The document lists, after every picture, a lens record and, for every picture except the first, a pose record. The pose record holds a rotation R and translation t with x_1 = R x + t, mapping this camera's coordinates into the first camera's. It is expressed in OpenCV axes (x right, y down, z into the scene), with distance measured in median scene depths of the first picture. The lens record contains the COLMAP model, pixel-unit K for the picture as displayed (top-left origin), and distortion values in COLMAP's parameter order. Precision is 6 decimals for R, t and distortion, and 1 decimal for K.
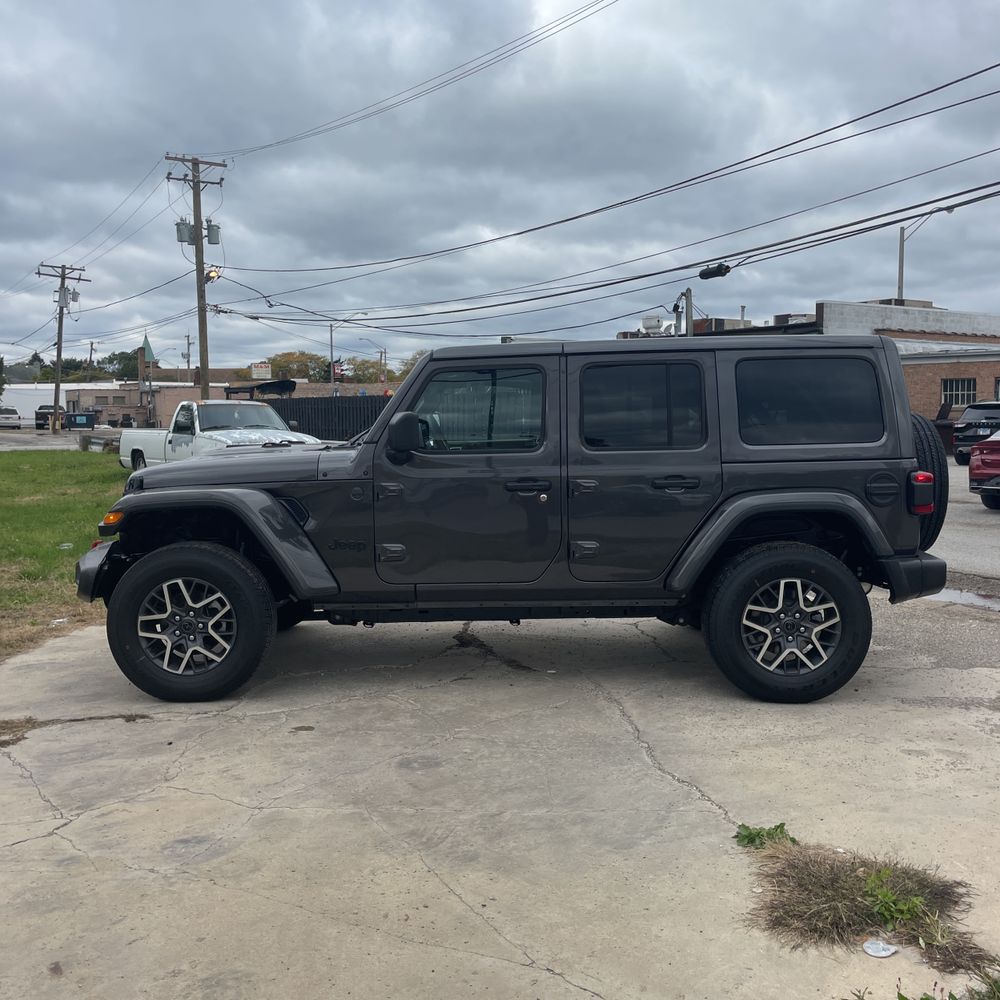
lens RADIAL K [[1001.0, 0, 498.4], [0, 1001.0, 497.9], [0, 0, 1]] dist [0.115610, -0.167585]
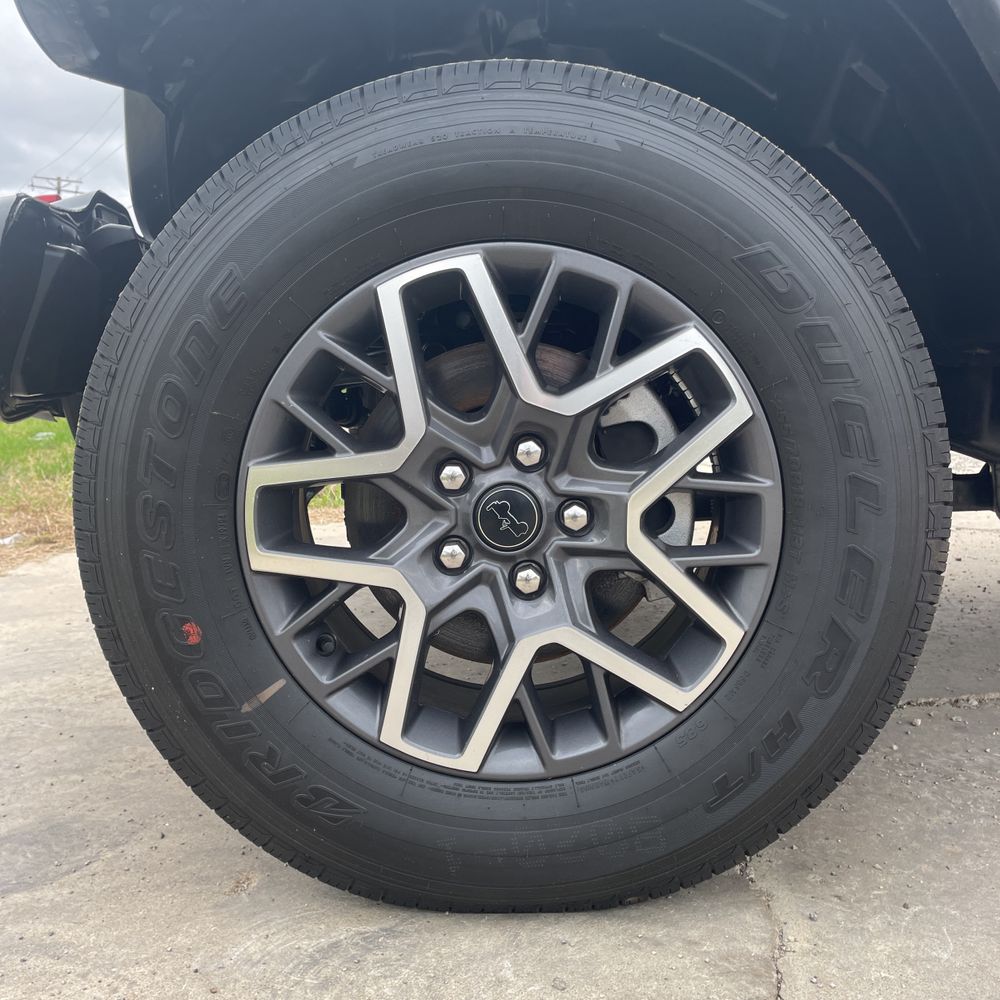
lens RADIAL K [[1003.3, 0, 496.8], [0, 1003.3, 497.8], [0, 0, 1]] dist [0.105288, -0.159110]
pose [[0.999937, -0.006721, -0.009020, -0.091539], [0.007225, 0.998345, 0.057059, 0.033498], [0.008621, -0.057120, 0.998330, 0.243136]]
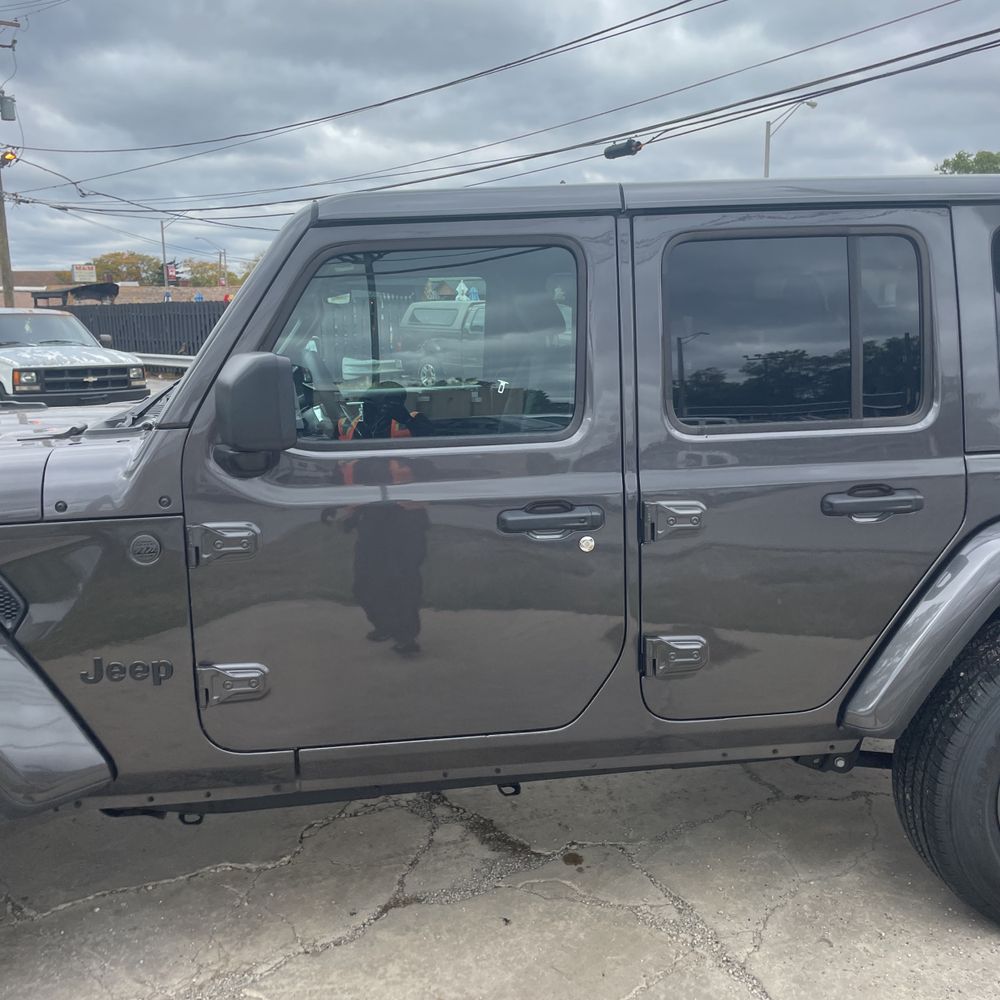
lens RADIAL K [[1001.0, 0, 498.4], [0, 1001.0, 497.9], [0, 0, 1]] dist [0.115610, -0.167585]
pose [[0.989420, -0.033388, 0.141184, -0.016492], [0.020231, 0.995402, 0.093622, -0.018728], [-0.143661, -0.089776, 0.985547, 0.170963]]
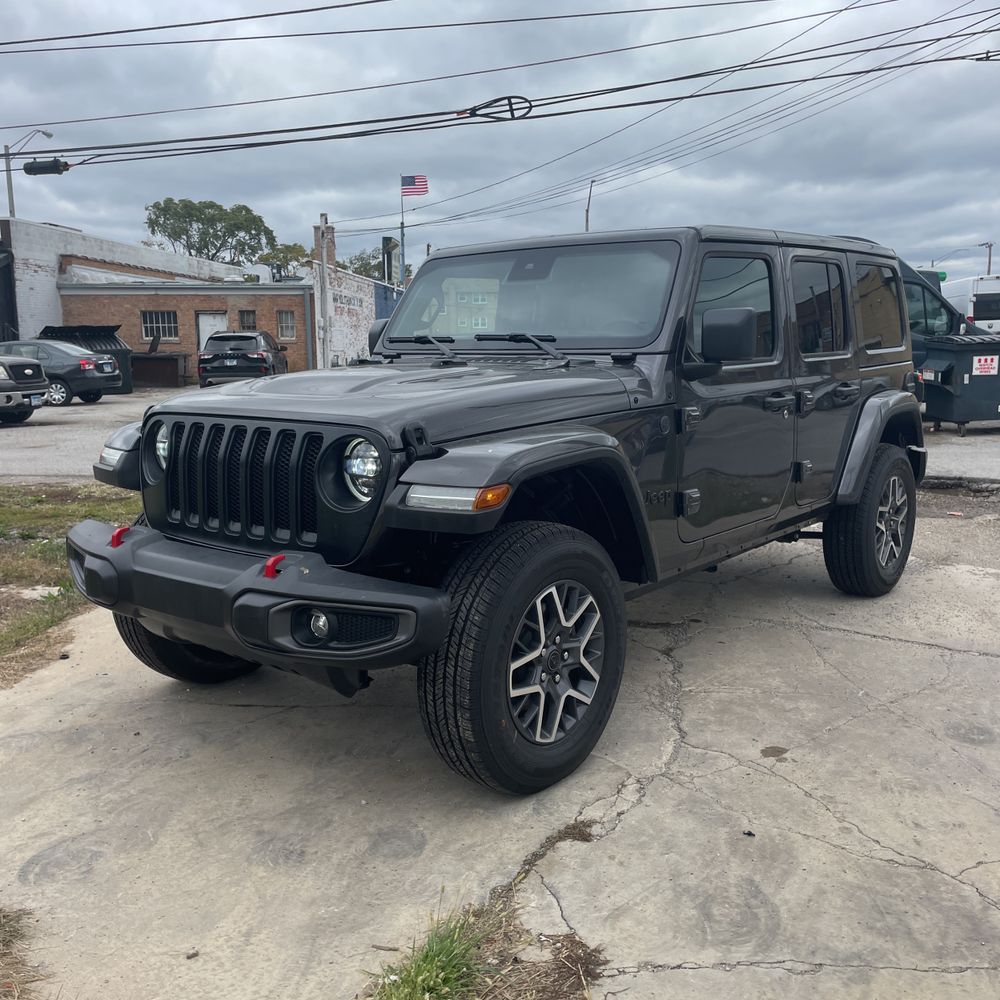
lens RADIAL K [[1001.0, 0, 498.4], [0, 1001.0, 497.9], [0, 0, 1]] dist [0.115610, -0.167585]
pose [[0.634066, -0.119720, 0.763955, -0.231130], [0.072824, 0.992797, 0.095140, -0.008838], [-0.769842, -0.004691, 0.638217, 0.191456]]
